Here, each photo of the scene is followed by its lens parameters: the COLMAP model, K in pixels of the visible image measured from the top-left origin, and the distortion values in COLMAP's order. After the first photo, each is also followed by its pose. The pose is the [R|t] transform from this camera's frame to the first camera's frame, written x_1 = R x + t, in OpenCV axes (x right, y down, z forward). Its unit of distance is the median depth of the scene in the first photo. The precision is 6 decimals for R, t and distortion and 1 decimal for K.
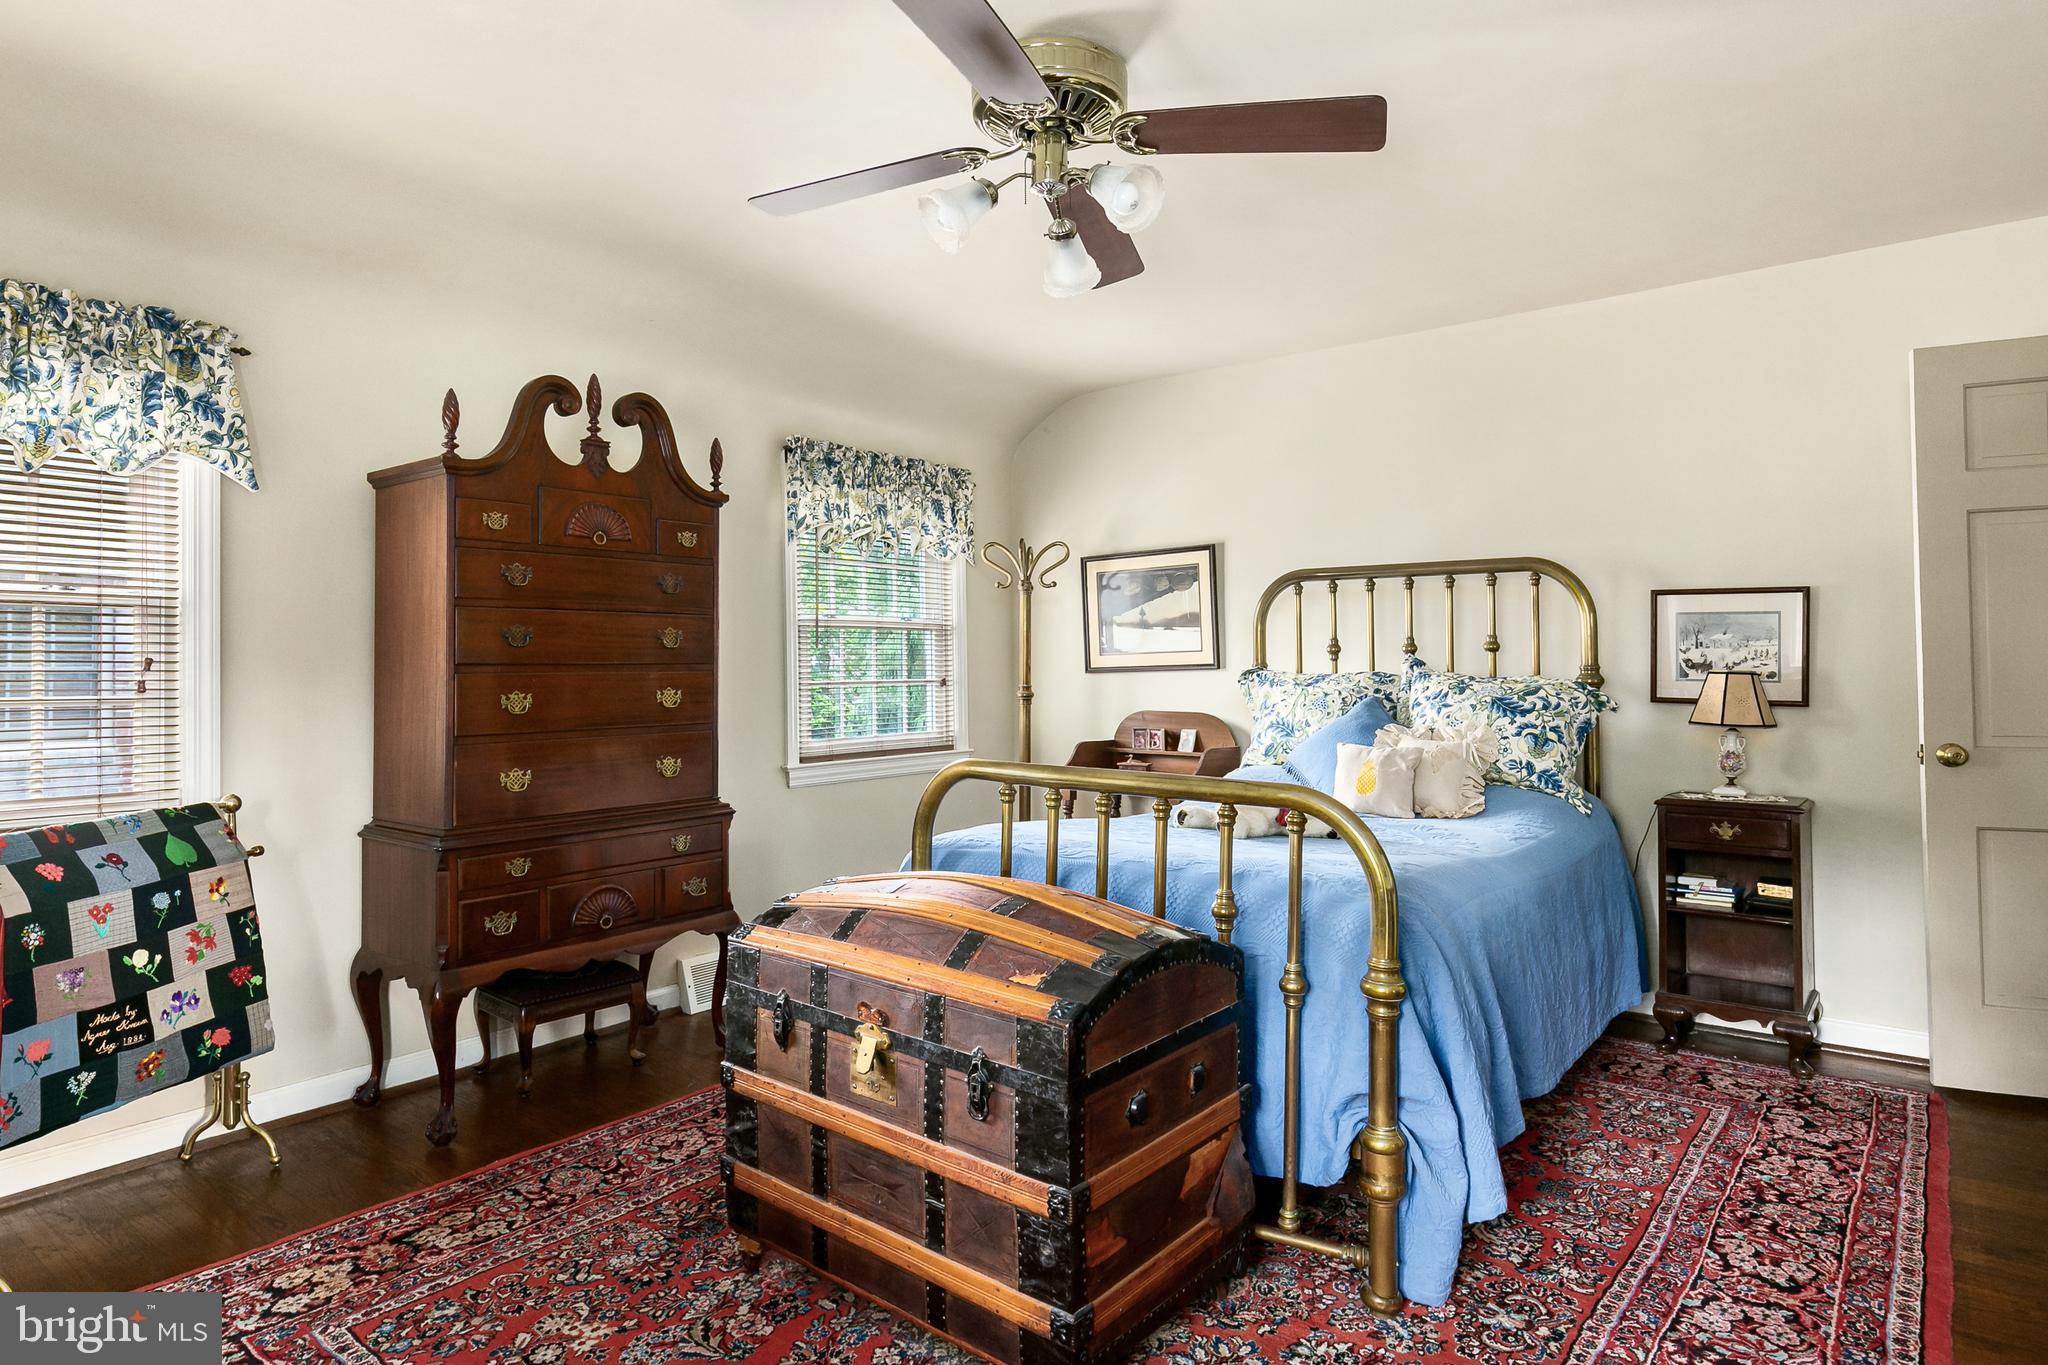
lens RADIAL K [[1135.5, 0, 1024.6], [0, 1135.5, 645.2], [0, 0, 1]] dist [0.005365, 0.000882]
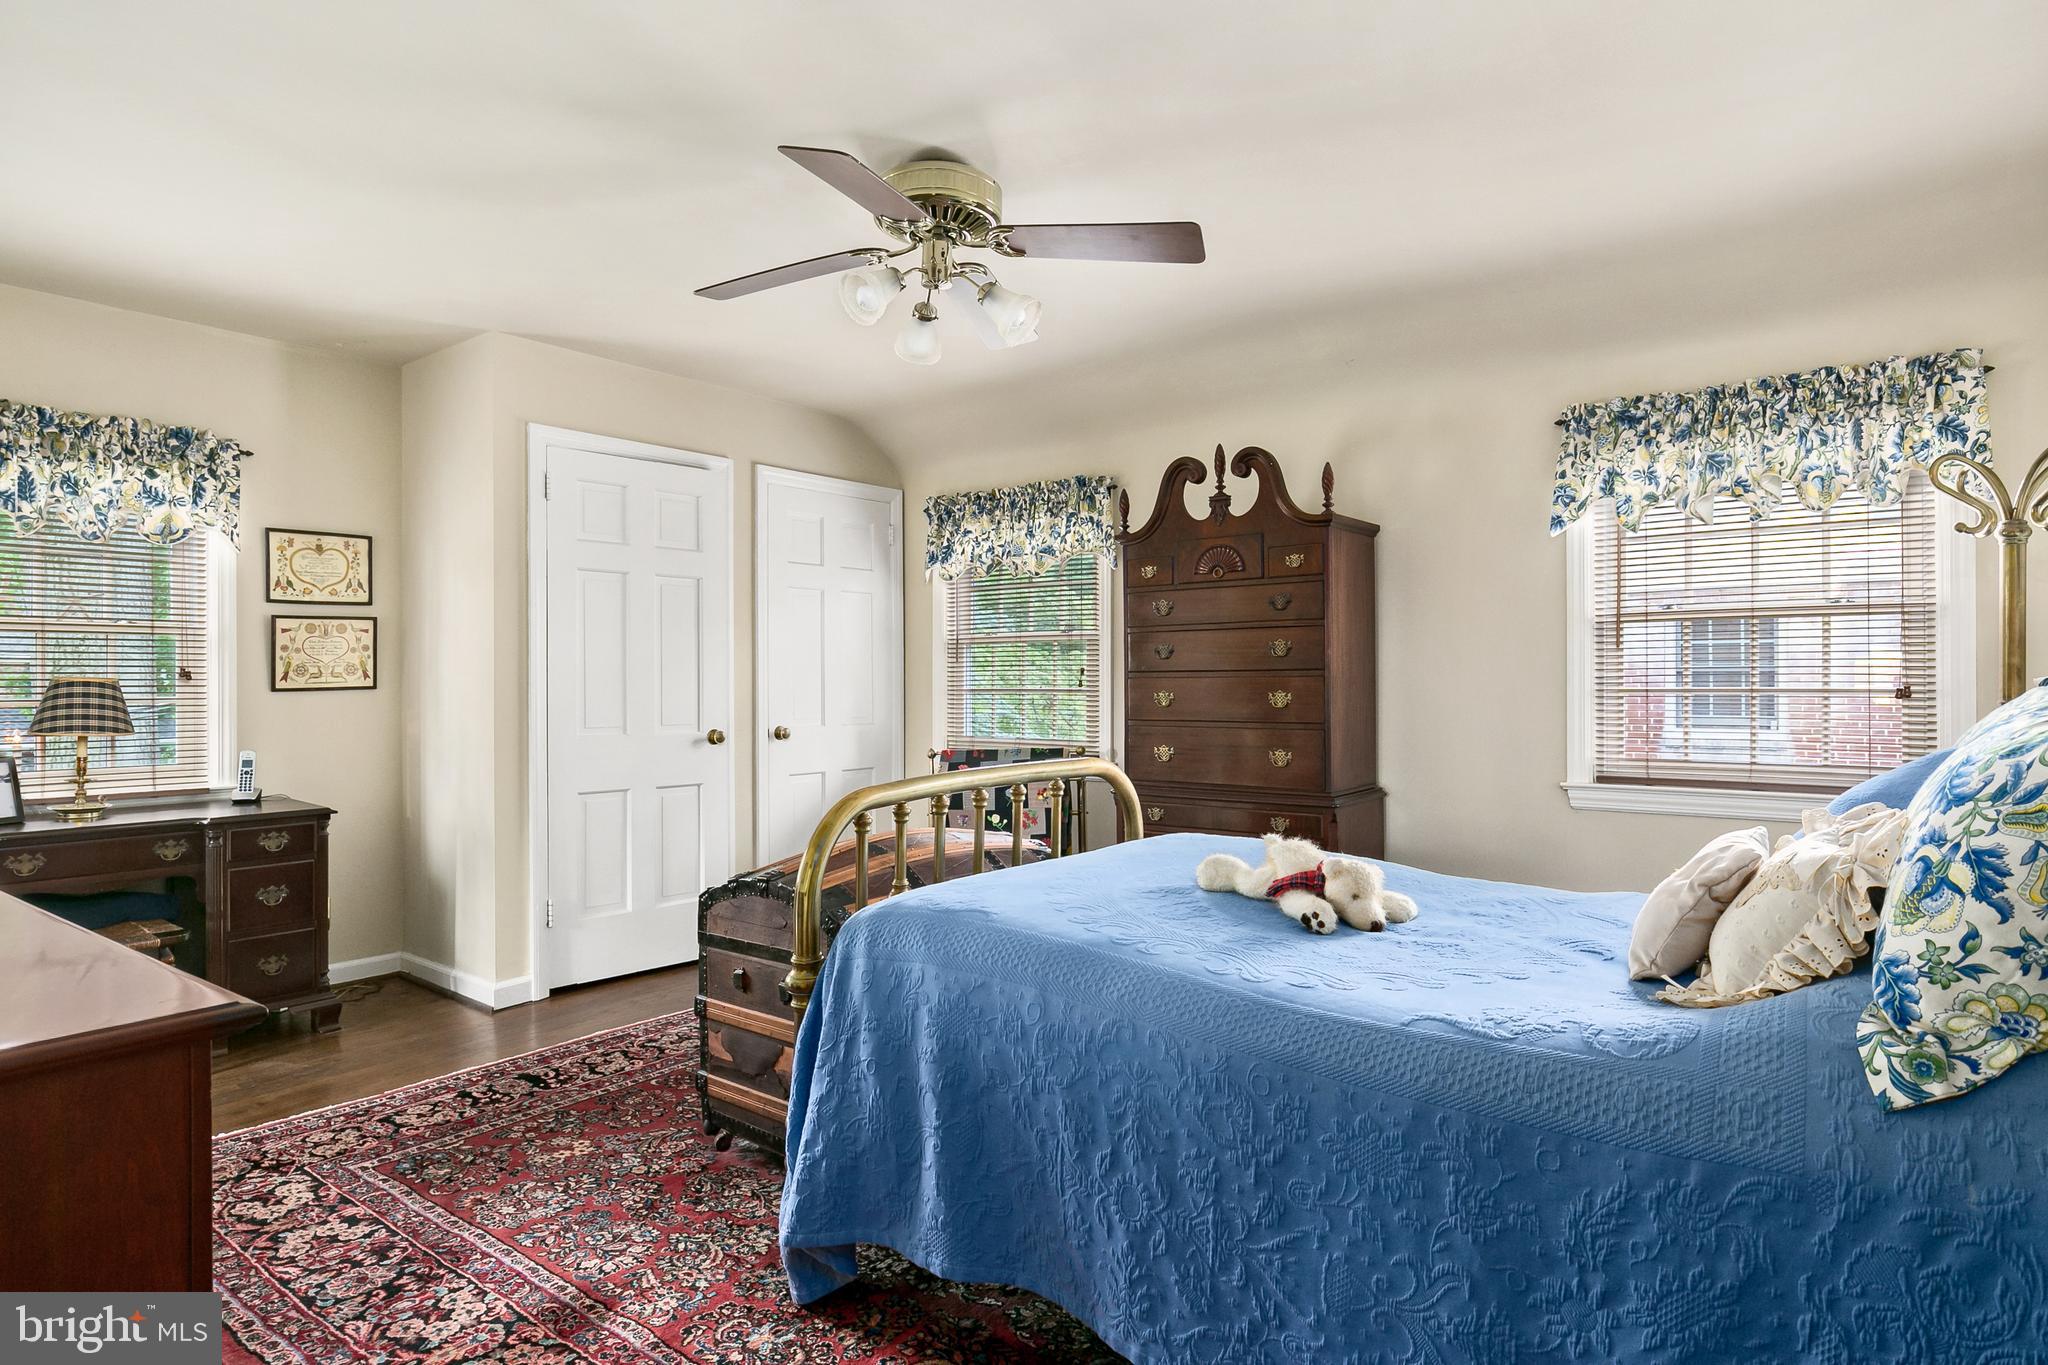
lens RADIAL K [[1085.7, 0, 1023.6], [0, 1085.7, 674.6], [0, 0, 1]] dist [-0.000557, -0.000651]
pose [[0.020353, 0.004018, -0.999785, 0.841309], [0.026108, 0.999649, 0.004549, 0.009646], [0.999452, -0.026195, 0.020241, 0.750845]]
